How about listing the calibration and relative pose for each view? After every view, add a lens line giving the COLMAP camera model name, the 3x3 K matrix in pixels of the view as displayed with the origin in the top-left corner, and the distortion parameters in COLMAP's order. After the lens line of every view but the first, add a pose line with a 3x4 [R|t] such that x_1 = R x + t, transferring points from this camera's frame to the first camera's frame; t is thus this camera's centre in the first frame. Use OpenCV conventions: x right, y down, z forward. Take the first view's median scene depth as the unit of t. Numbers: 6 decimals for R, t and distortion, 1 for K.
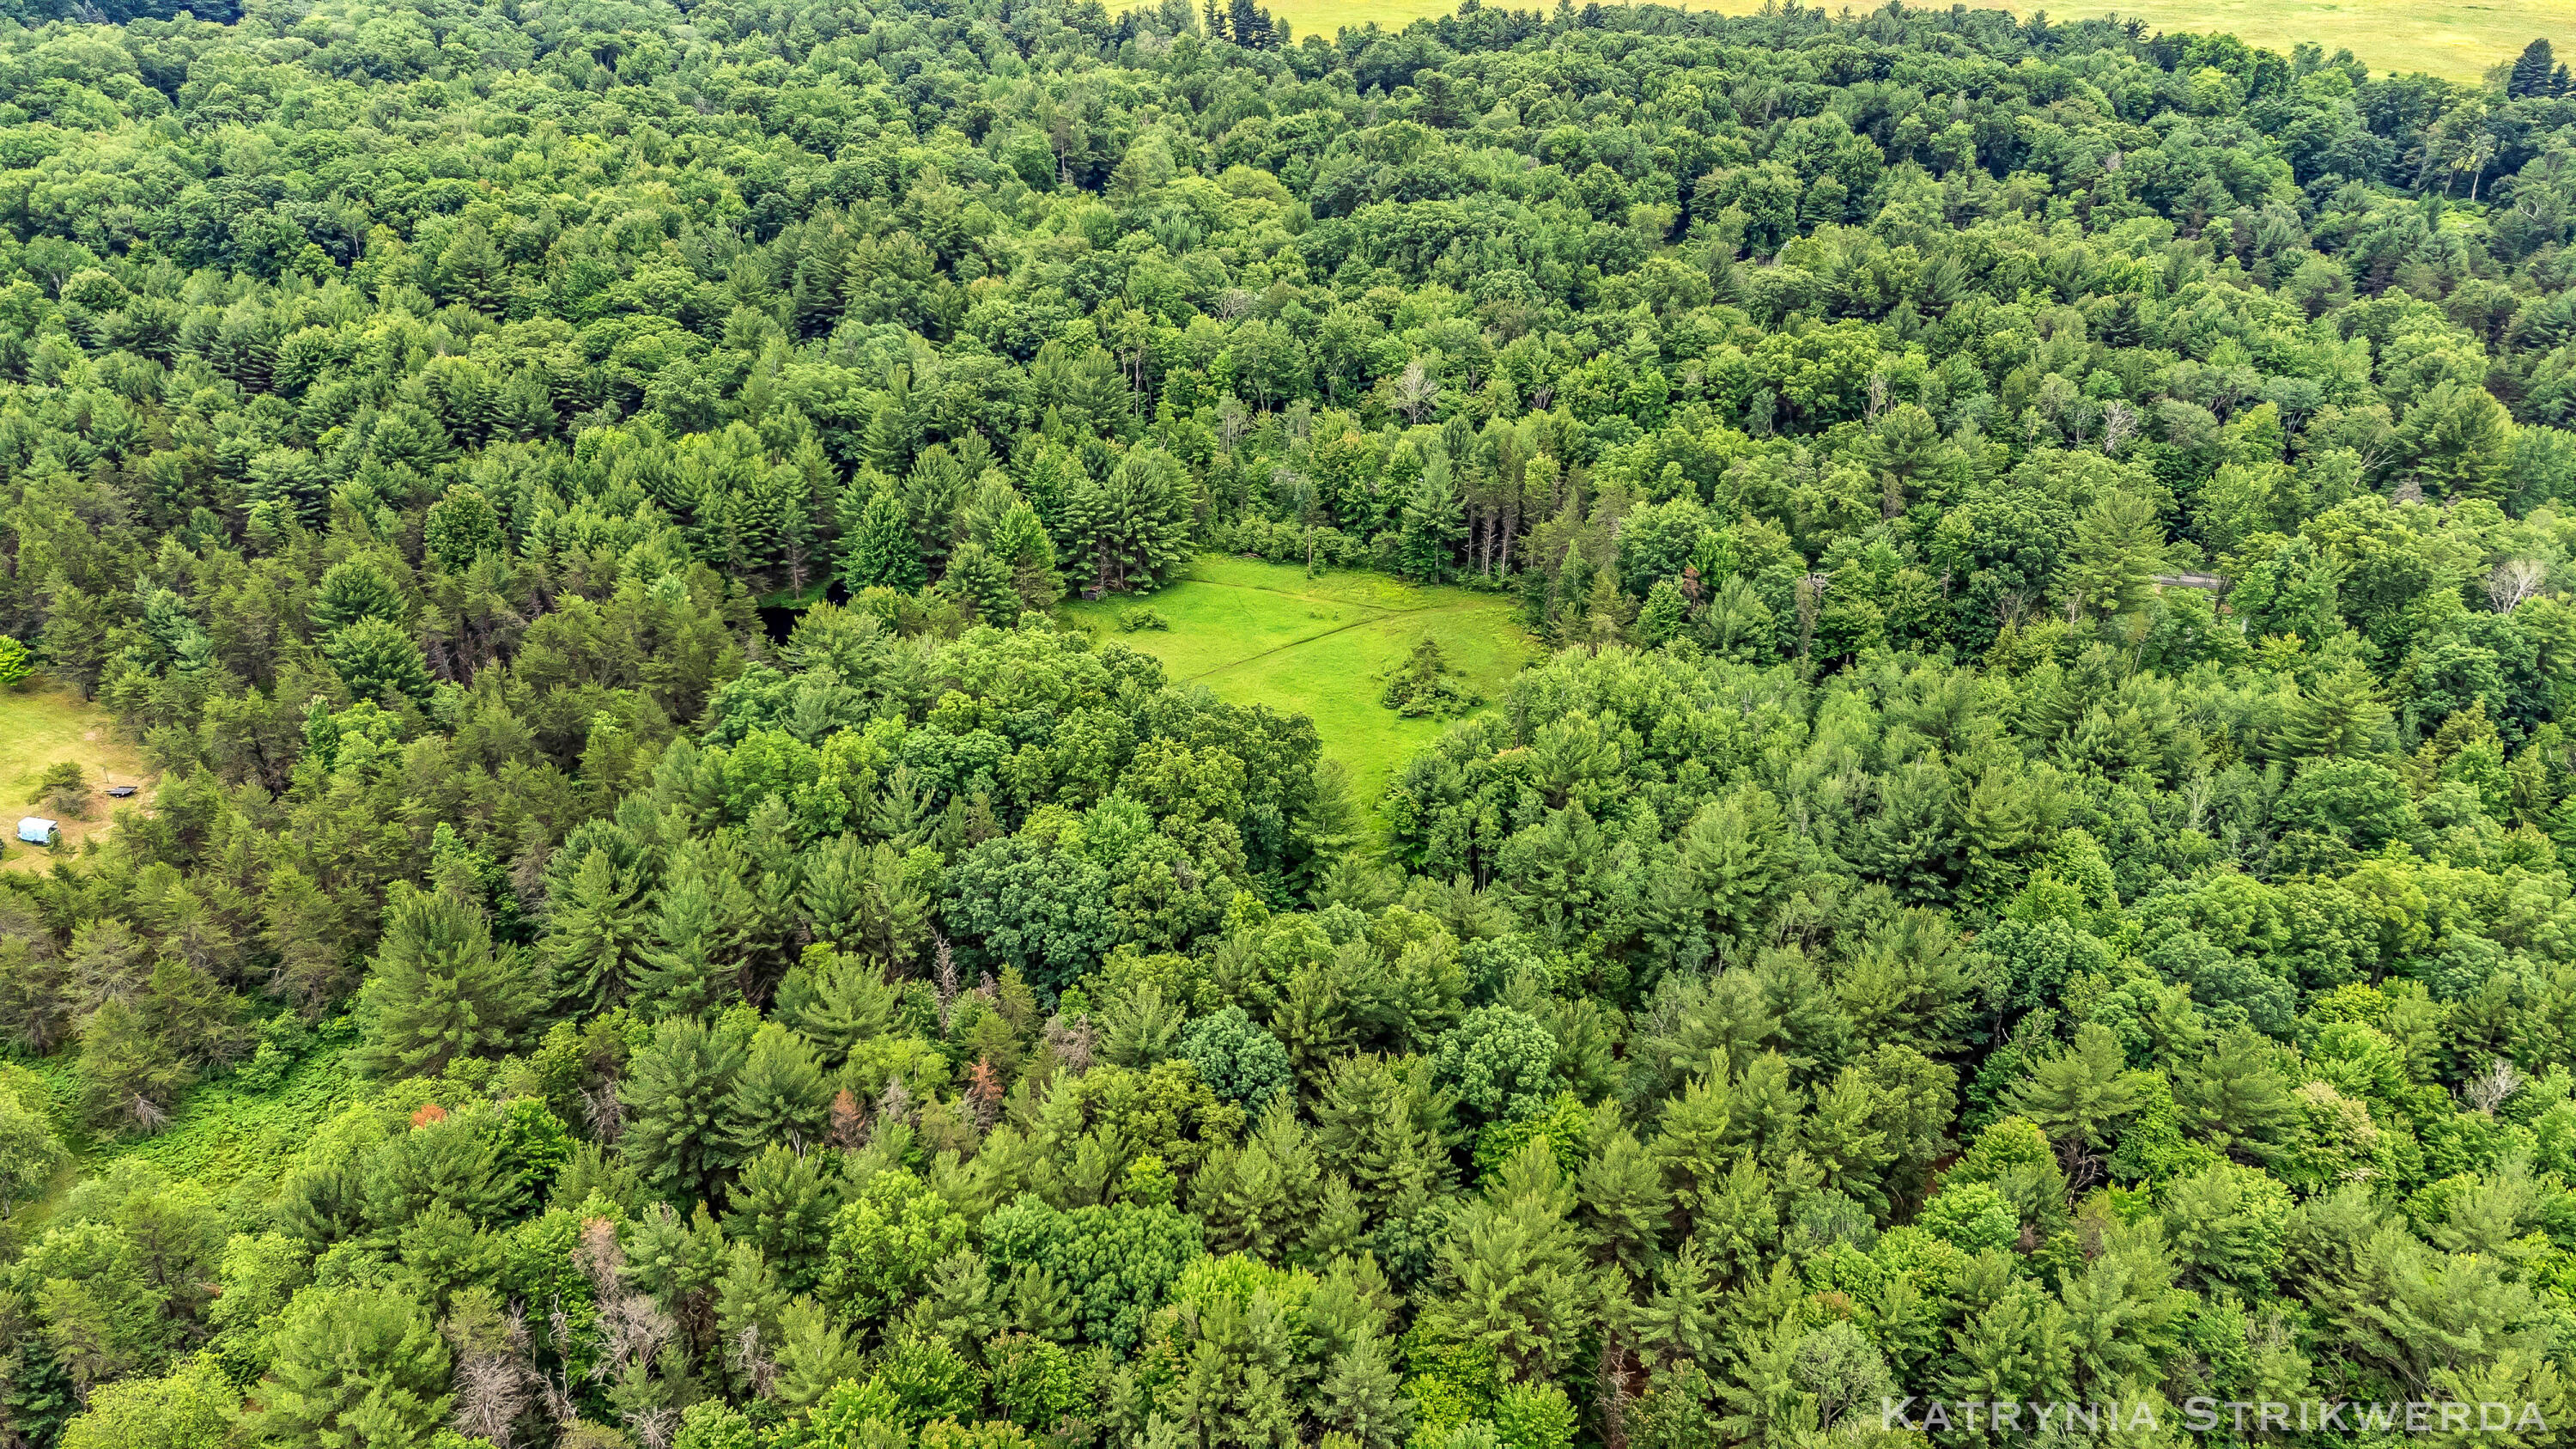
lens RADIAL K [[1891.3, 0, 1288.0], [0, 1891.3, 724.5], [0, 0, 1]] dist [-0.019303, 0.084427]
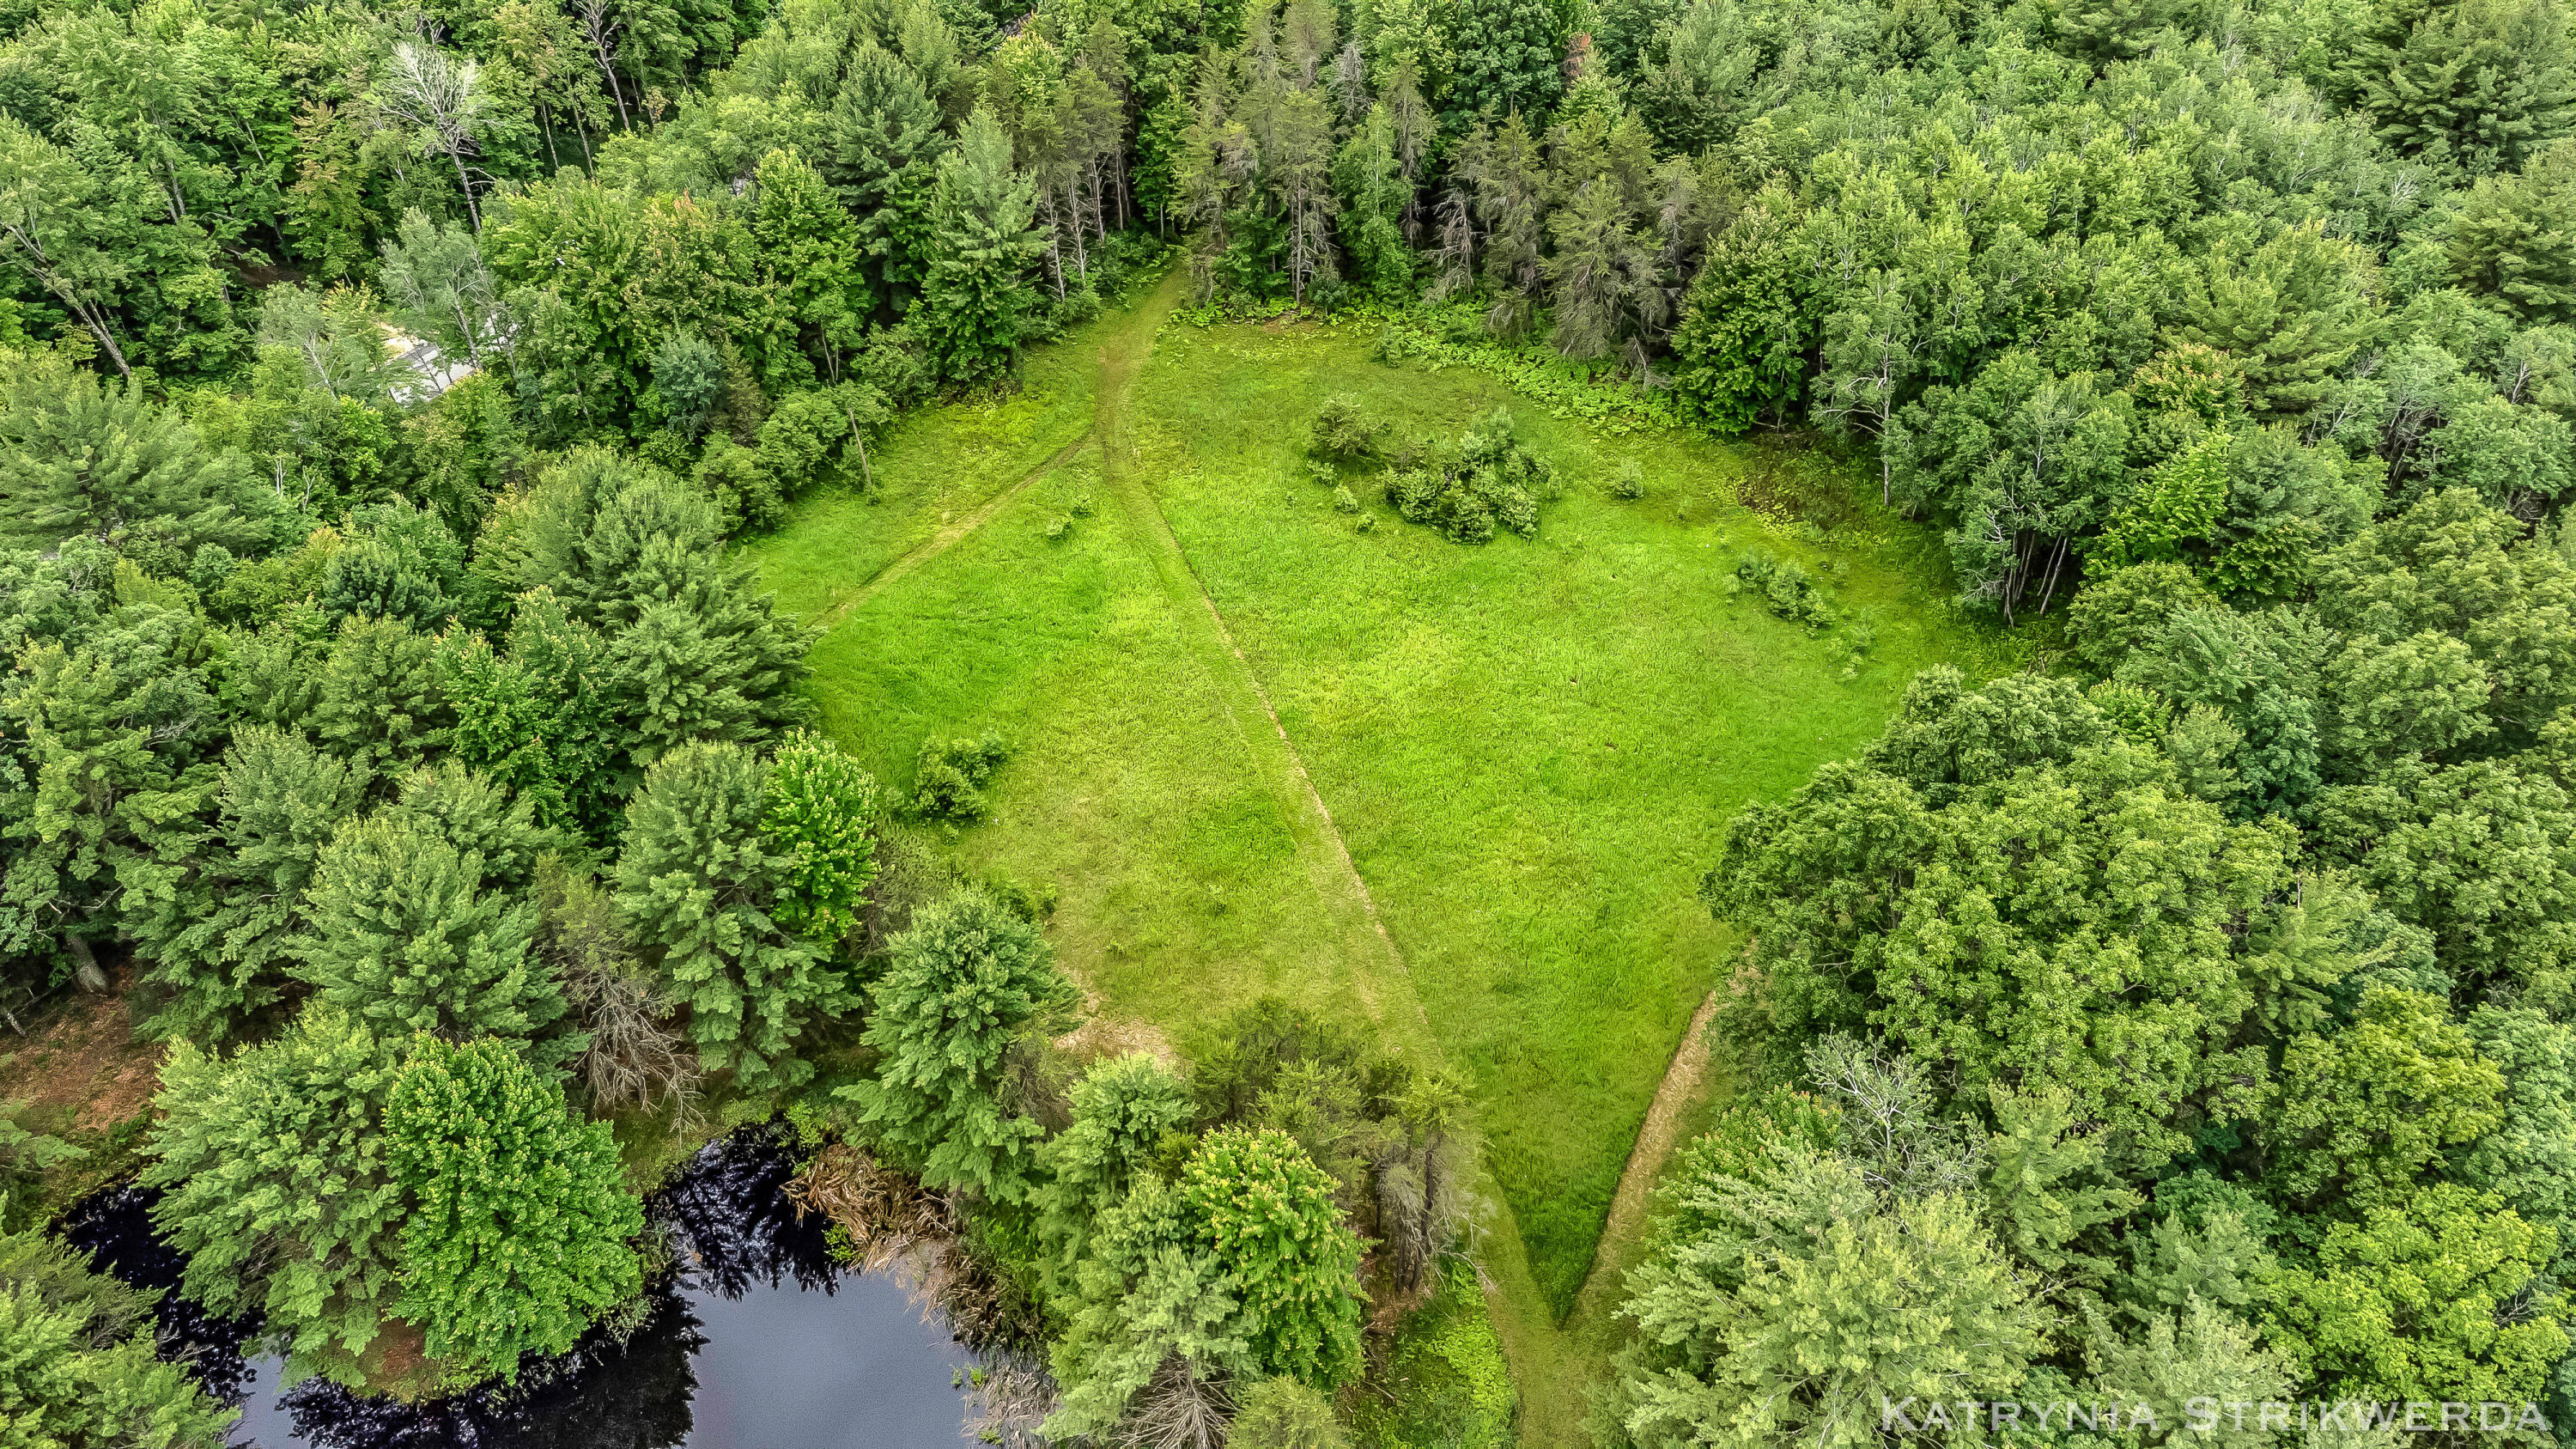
lens RADIAL K [[1891.3, 0, 1288.0], [0, 1891.3, 724.5], [0, 0, 1]] dist [-0.019303, 0.084427]
pose [[0.329491, -0.661384, 0.673801, -0.307017], [0.445568, 0.738108, 0.506622, -0.228301], [-0.832409, 0.133297, 0.537891, 0.666165]]
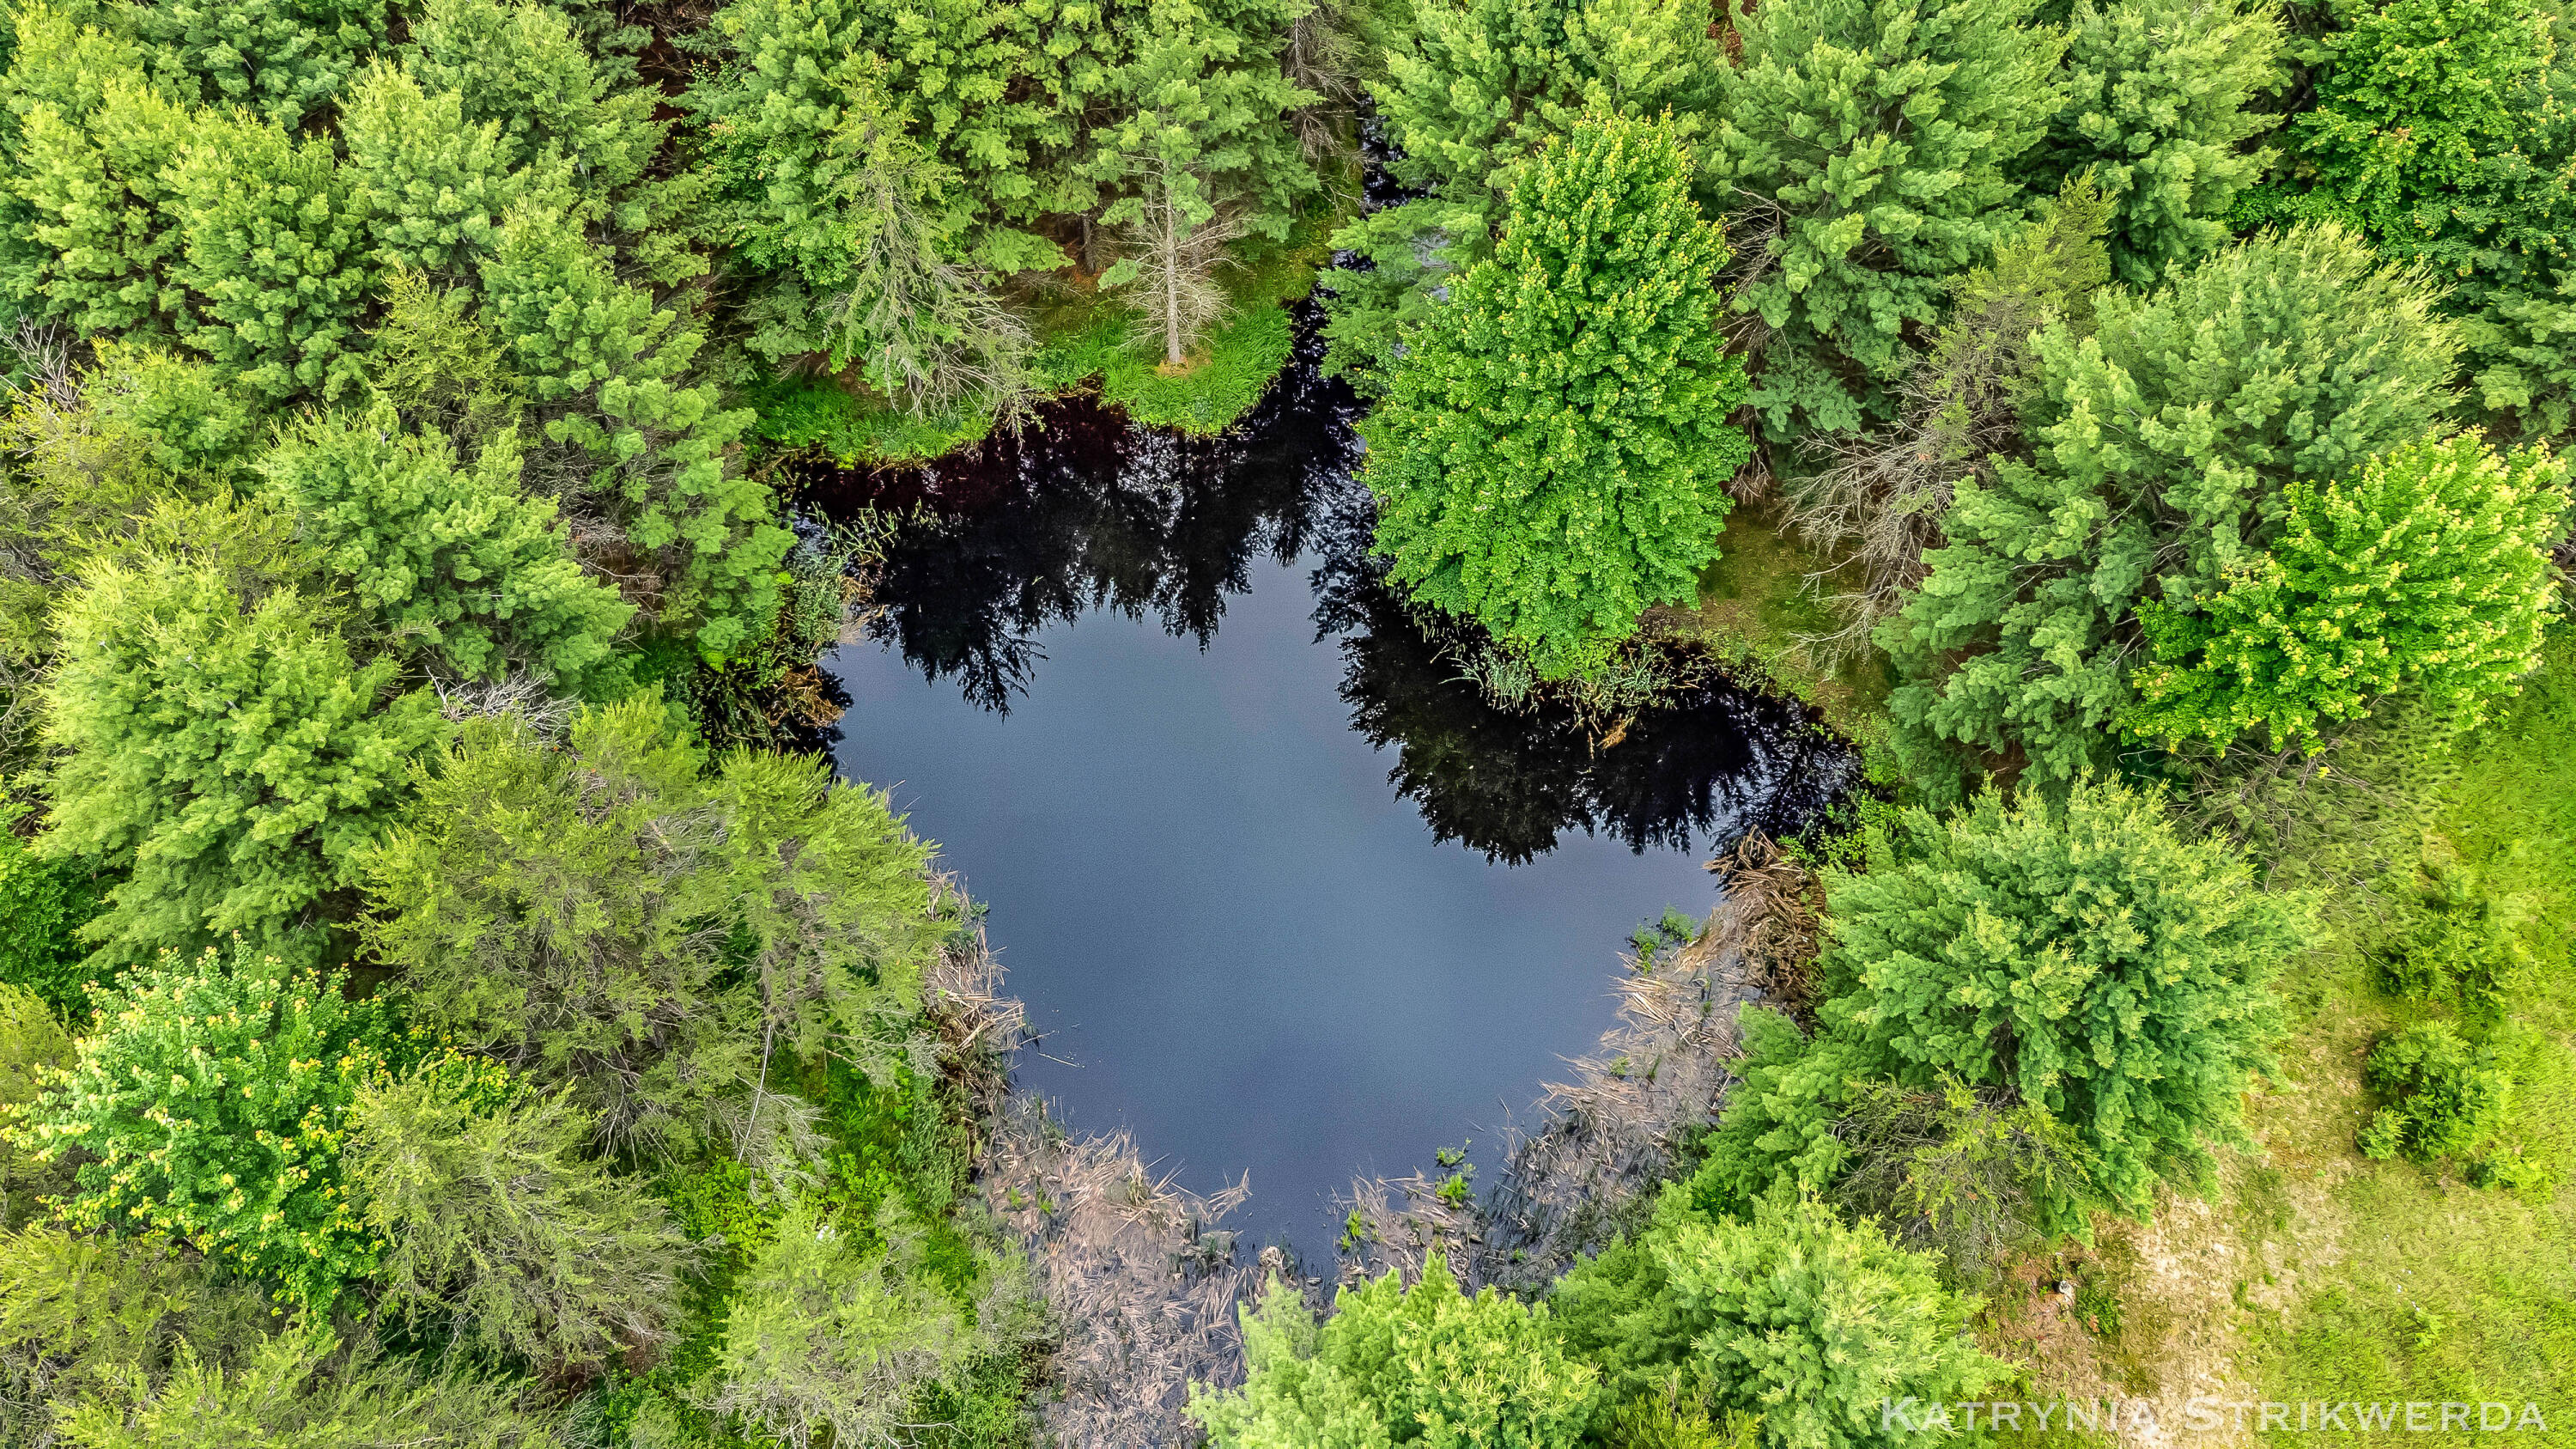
lens RADIAL K [[1891.3, 0, 1288.0], [0, 1891.3, 724.5], [0, 0, 1]] dist [-0.019303, 0.084427]
pose [[0.956001, 0.244141, -0.162659, -0.188288], [-0.126486, 0.843302, 0.522344, -0.152582], [0.264696, -0.478787, 0.837077, 0.747150]]
